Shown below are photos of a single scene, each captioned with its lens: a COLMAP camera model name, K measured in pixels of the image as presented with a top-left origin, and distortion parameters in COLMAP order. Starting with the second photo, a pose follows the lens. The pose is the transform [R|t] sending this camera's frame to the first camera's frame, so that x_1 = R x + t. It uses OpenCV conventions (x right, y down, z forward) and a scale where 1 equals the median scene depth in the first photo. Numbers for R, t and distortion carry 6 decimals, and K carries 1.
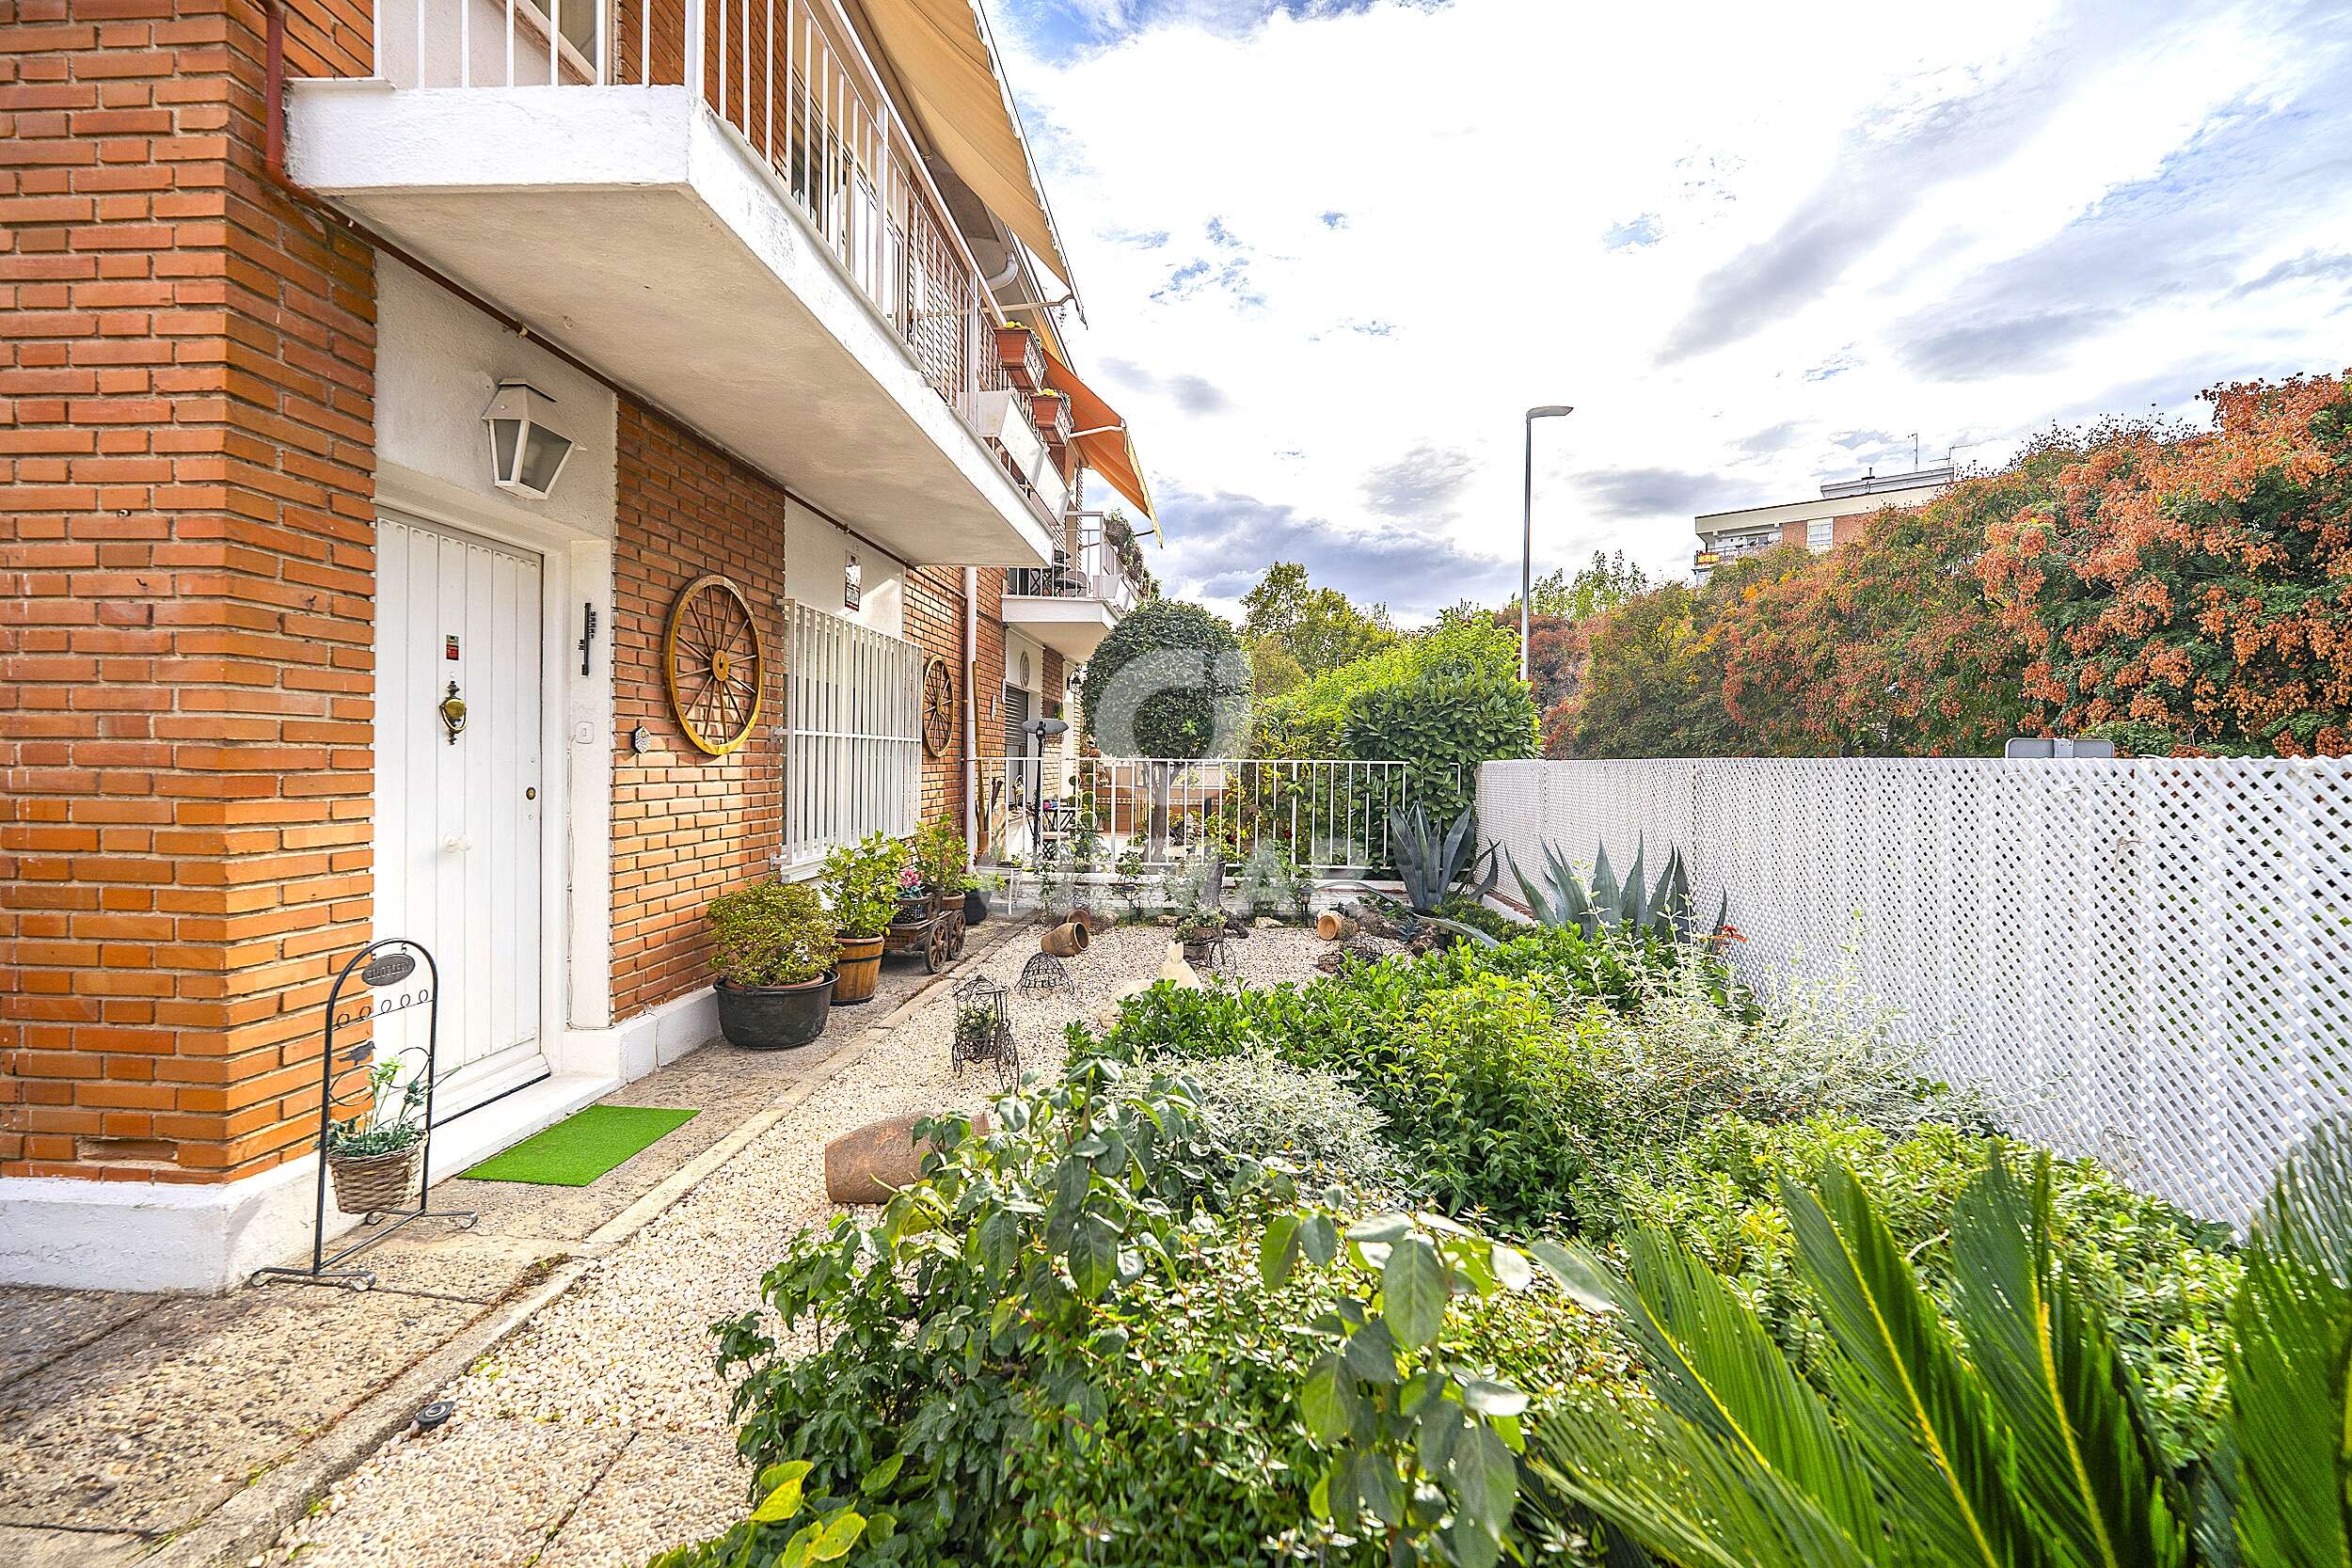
lens RADIAL K [[929.1, 0, 1181.0], [0, 929.1, 804.2], [0, 0, 1]] dist [0.000217, 0.000195]
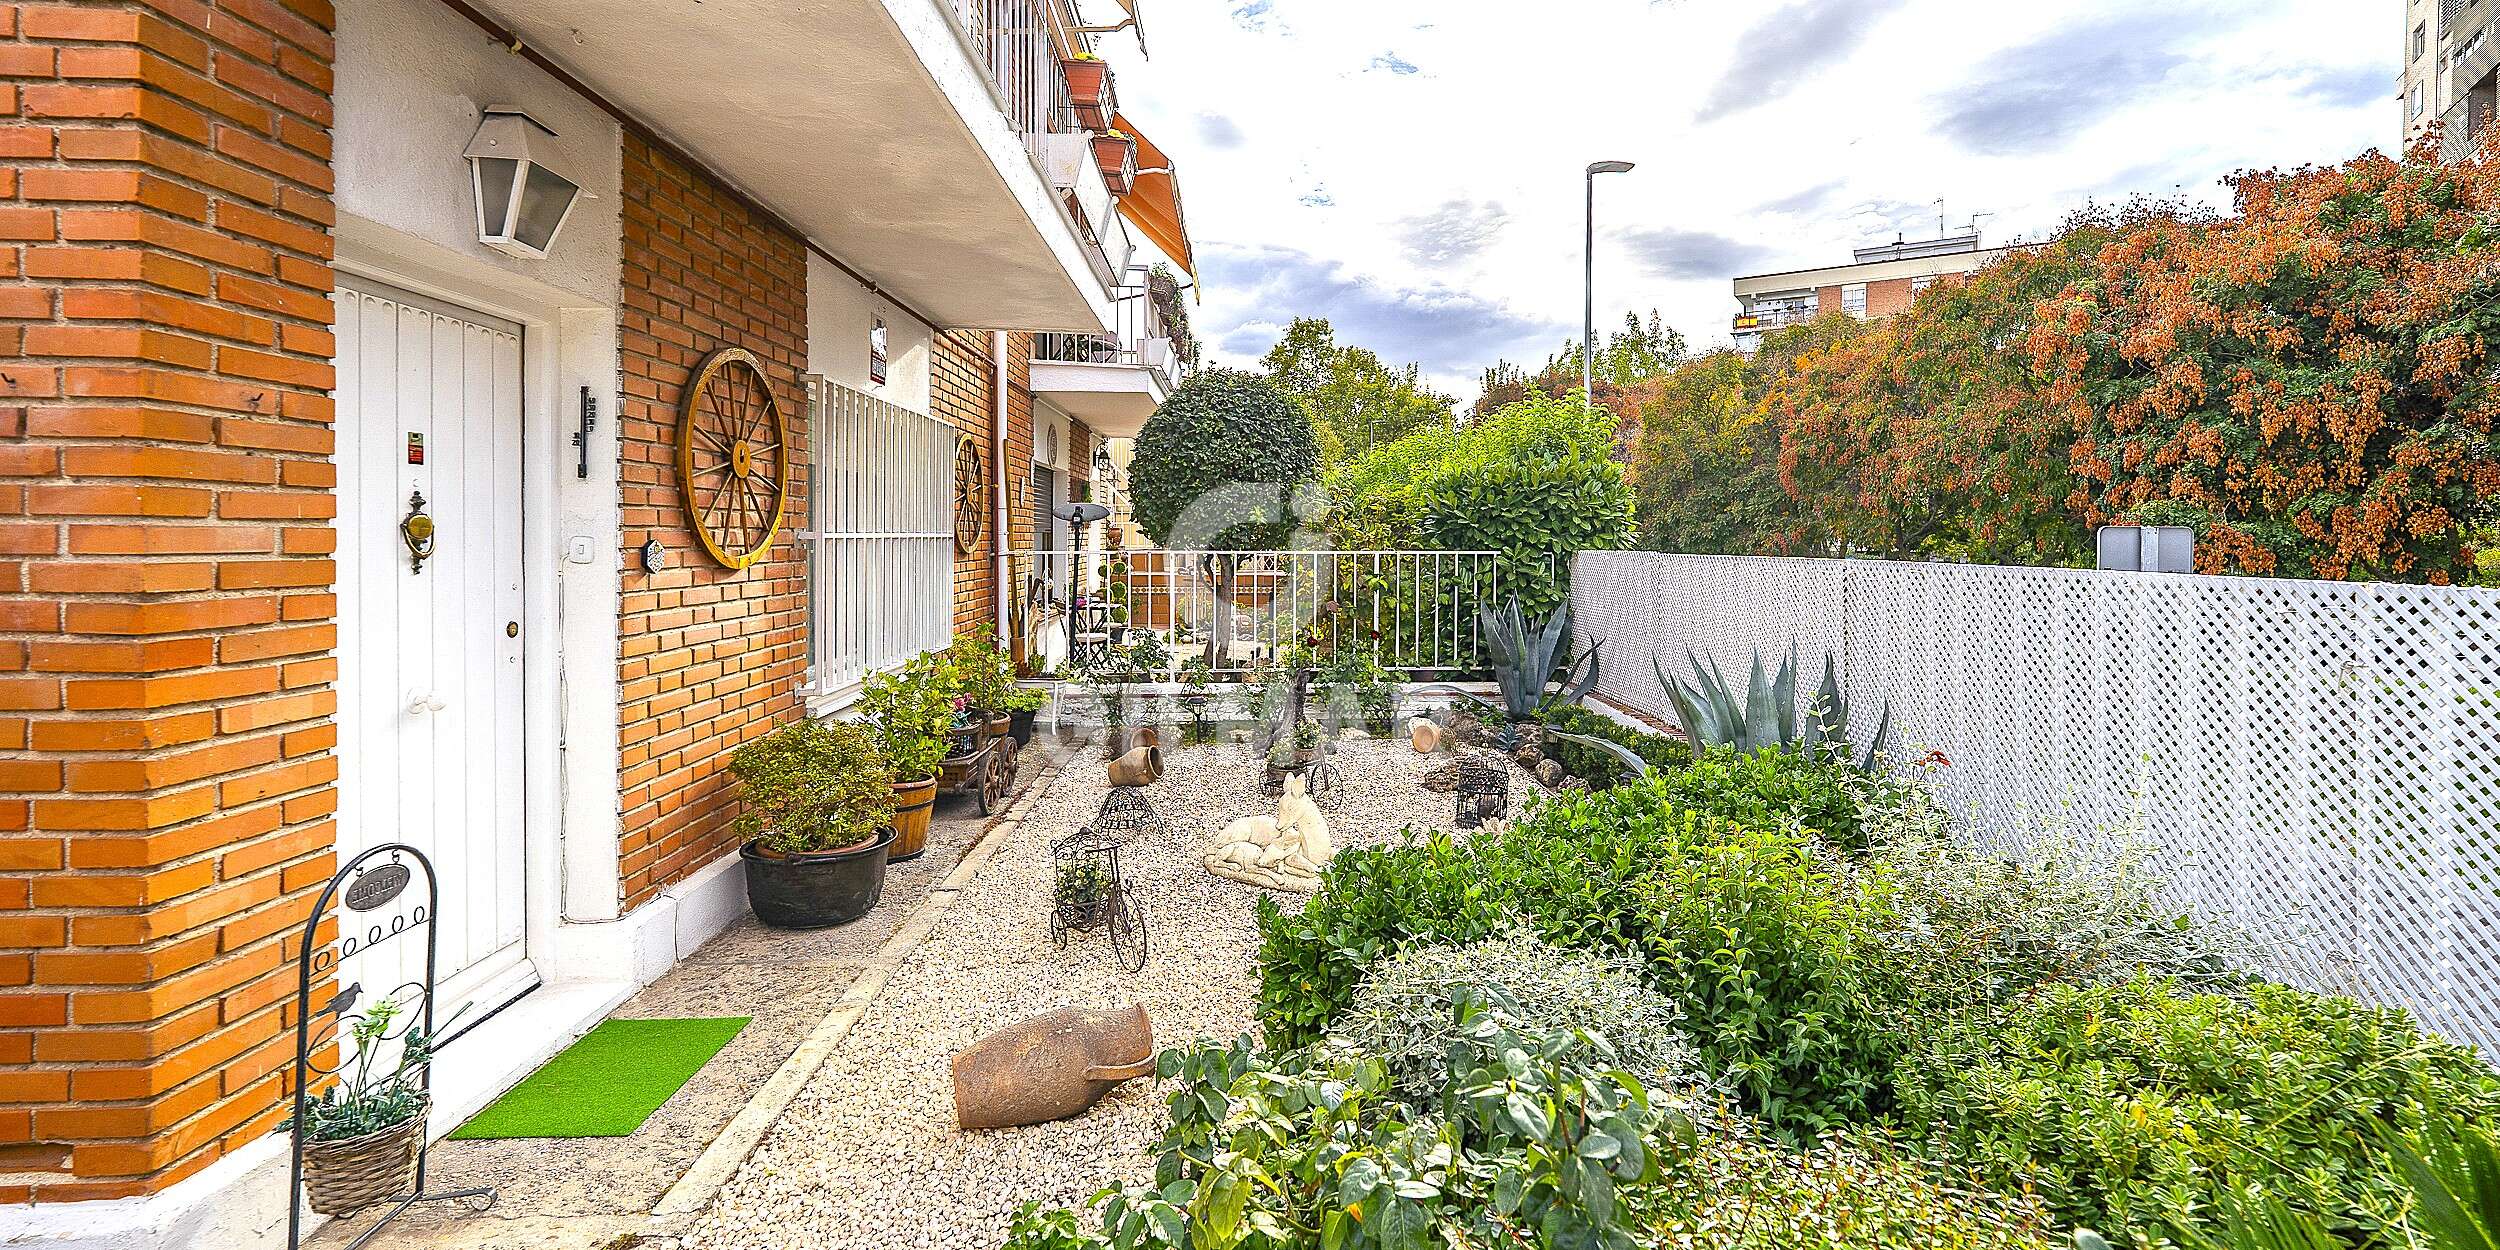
lens RADIAL K [[1034.2, 0, 1325.5], [0, 1034.2, 581.1], [0, 0, 1]] dist [0.000495, 0.000166]
pose [[0.989598, -0.015143, 0.143061, -0.124253], [0.014959, 0.999885, 0.002358, -0.037868], [-0.143080, -0.000193, 0.989711, 0.031811]]
